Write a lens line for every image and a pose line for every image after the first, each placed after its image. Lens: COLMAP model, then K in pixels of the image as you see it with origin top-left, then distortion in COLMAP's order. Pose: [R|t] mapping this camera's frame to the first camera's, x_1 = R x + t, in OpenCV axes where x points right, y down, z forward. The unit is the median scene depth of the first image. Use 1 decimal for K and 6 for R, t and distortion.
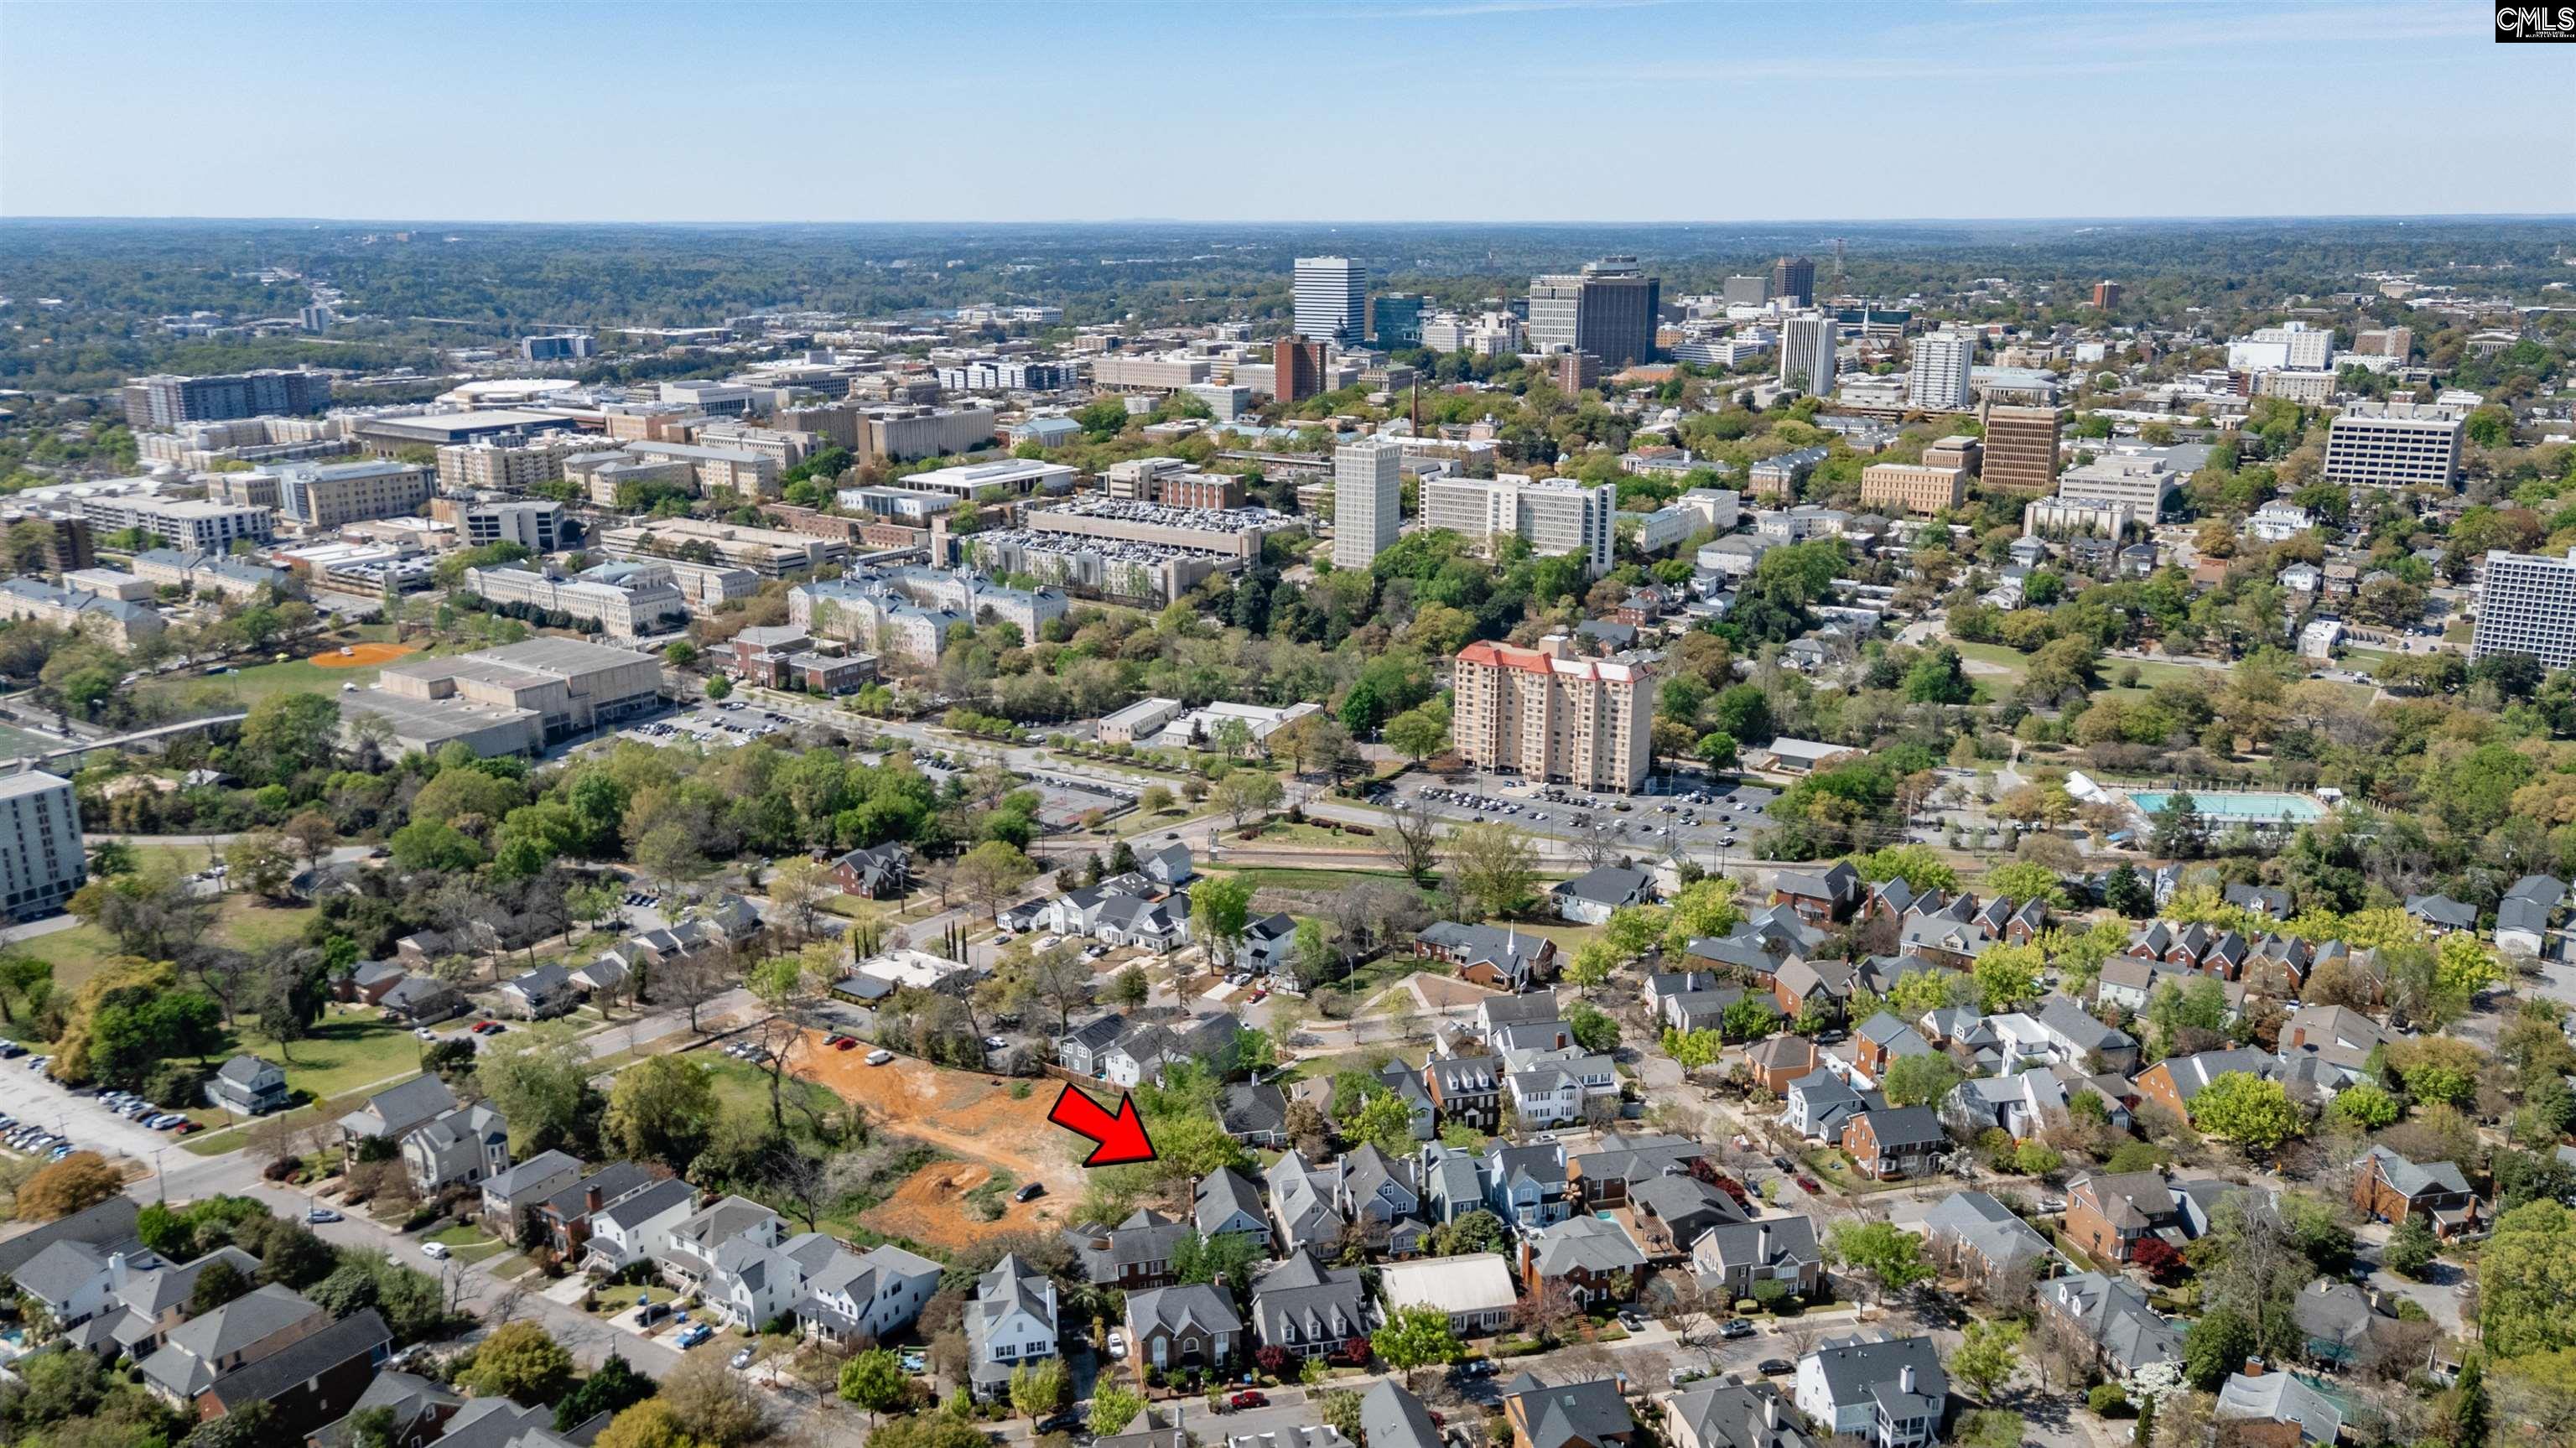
lens RADIAL K [[1855.7, 0, 1288.0], [0, 1855.7, 724.0], [0, 0, 1]] dist [0.078675, -0.098709]
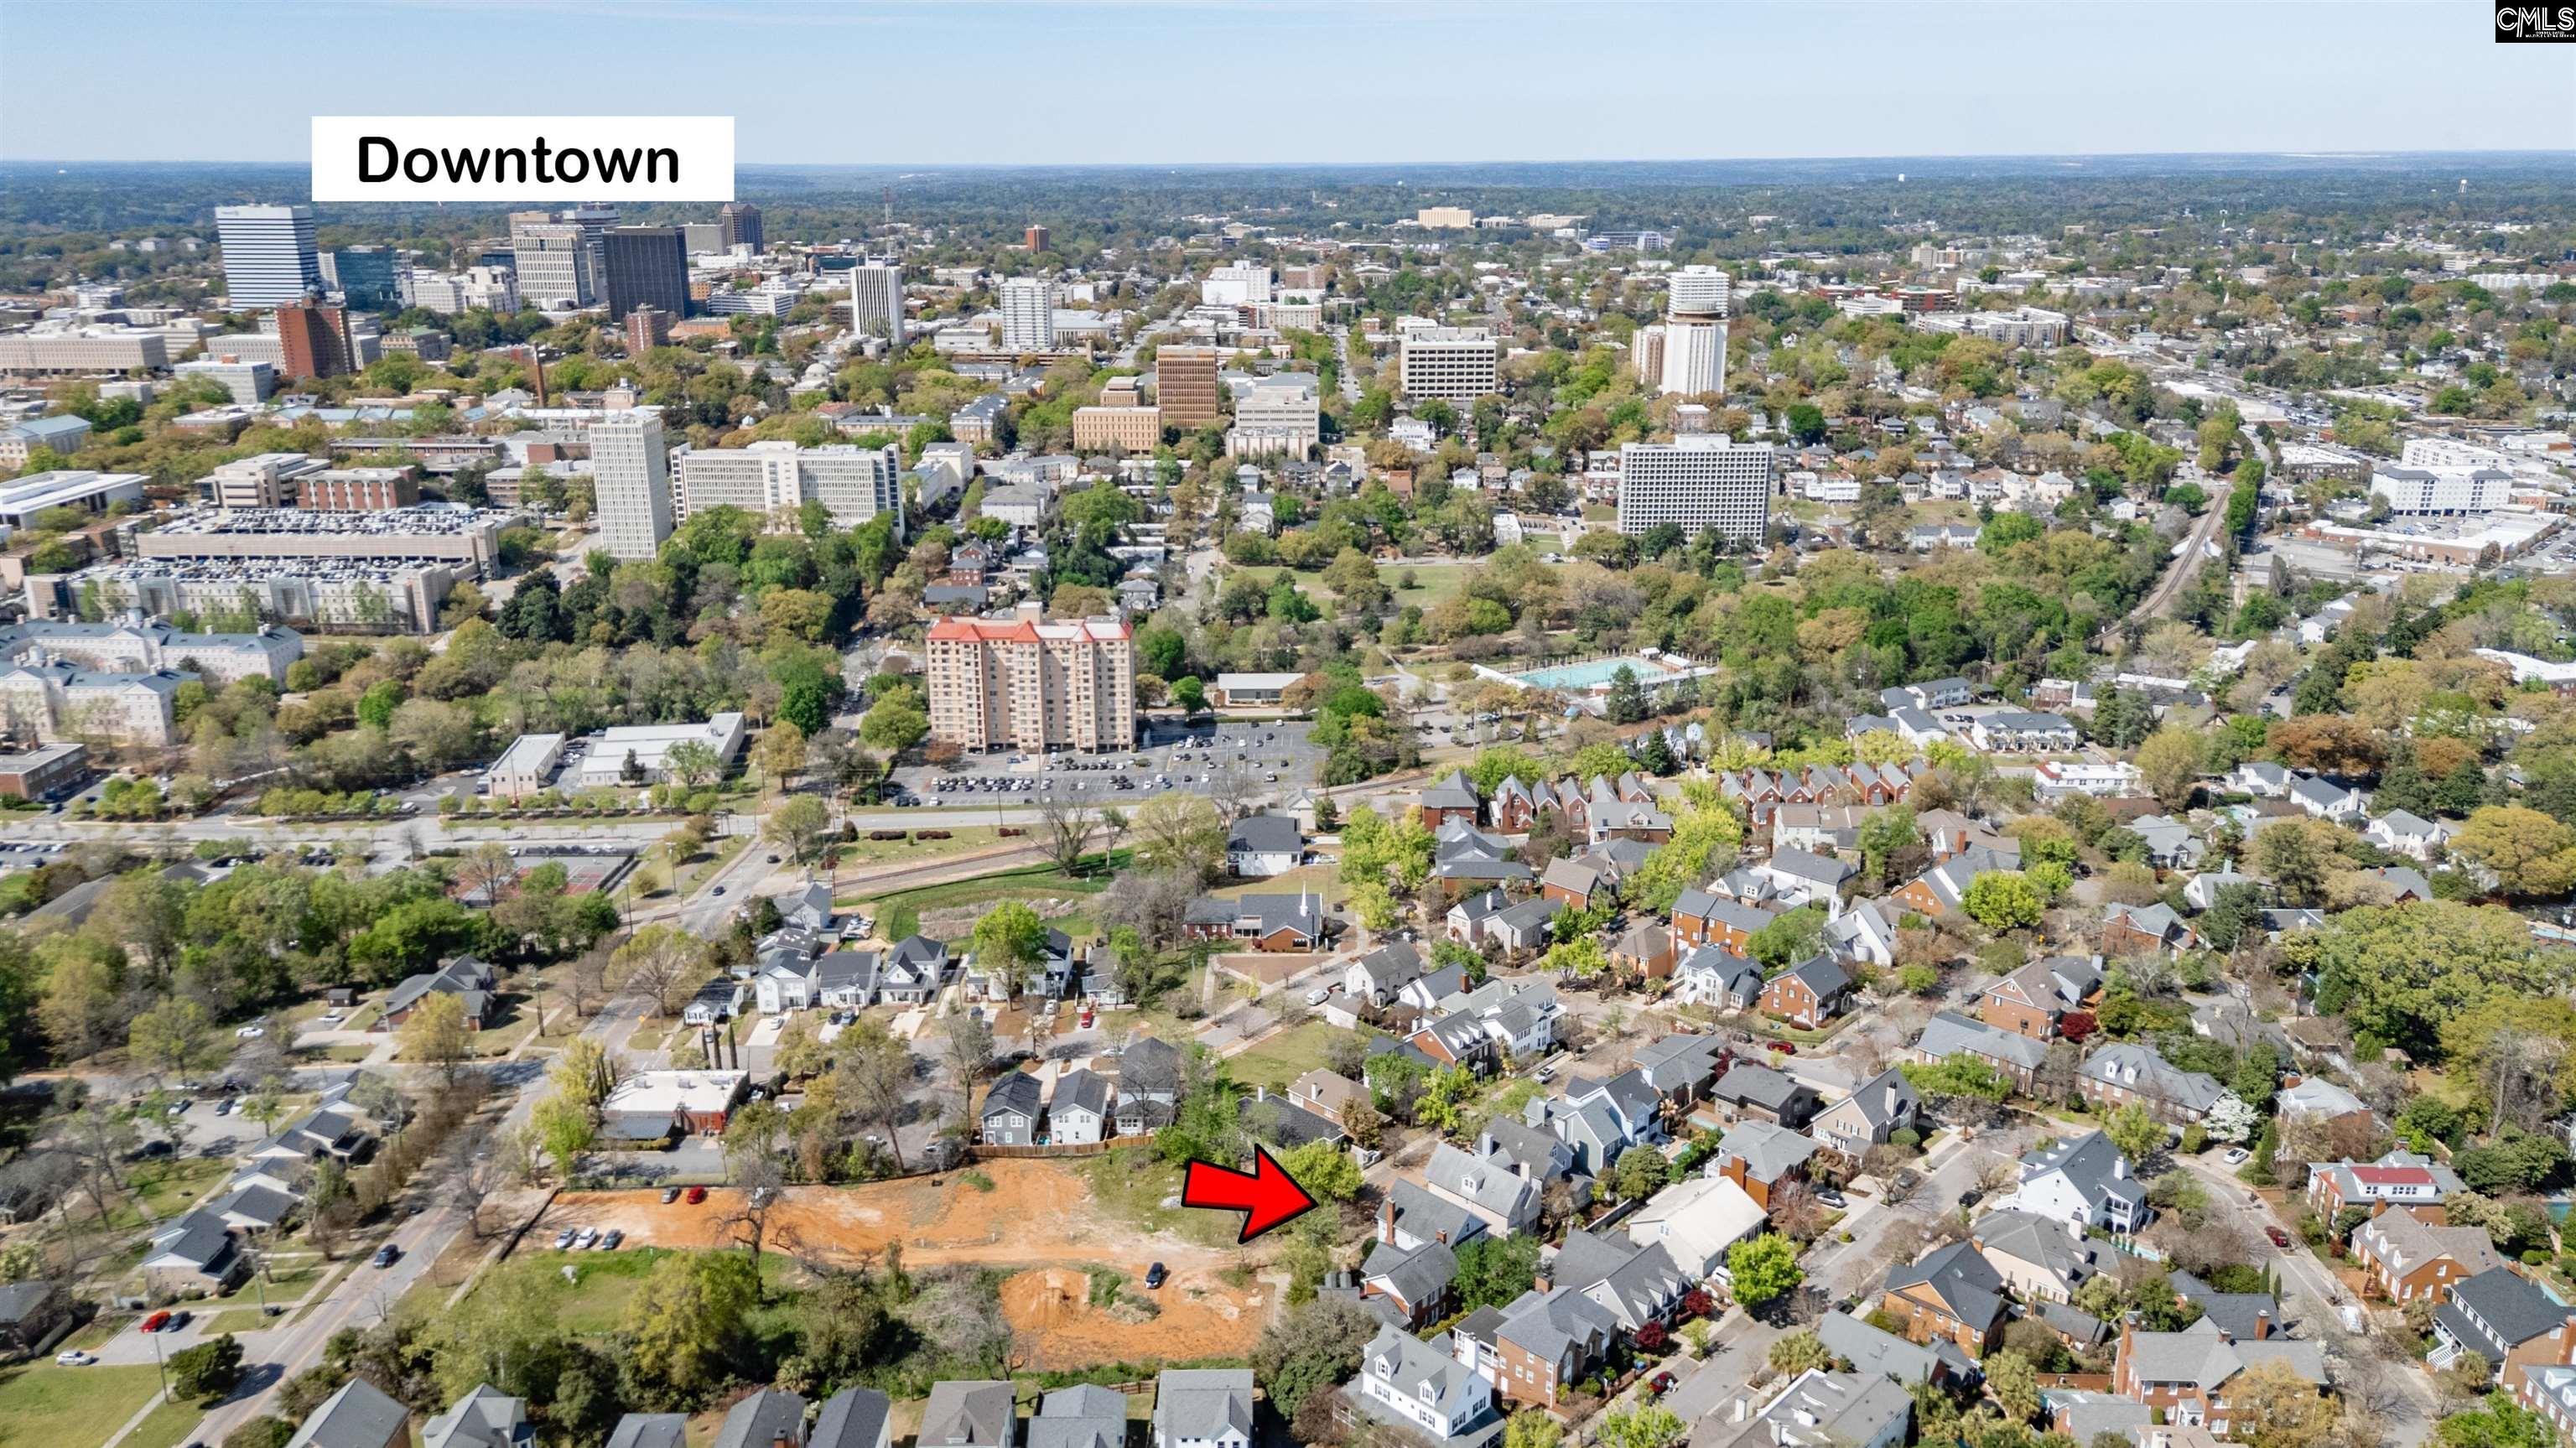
lens RADIAL K [[1855.7, 0, 1288.0], [0, 1855.7, 724.0], [0, 0, 1]] dist [0.078675, -0.098709]
pose [[0.832669, -0.158878, 0.530491, -0.268492], [0.144412, 0.987112, 0.068961, -0.032141], [-0.534610, 0.019188, 0.844881, 0.107720]]
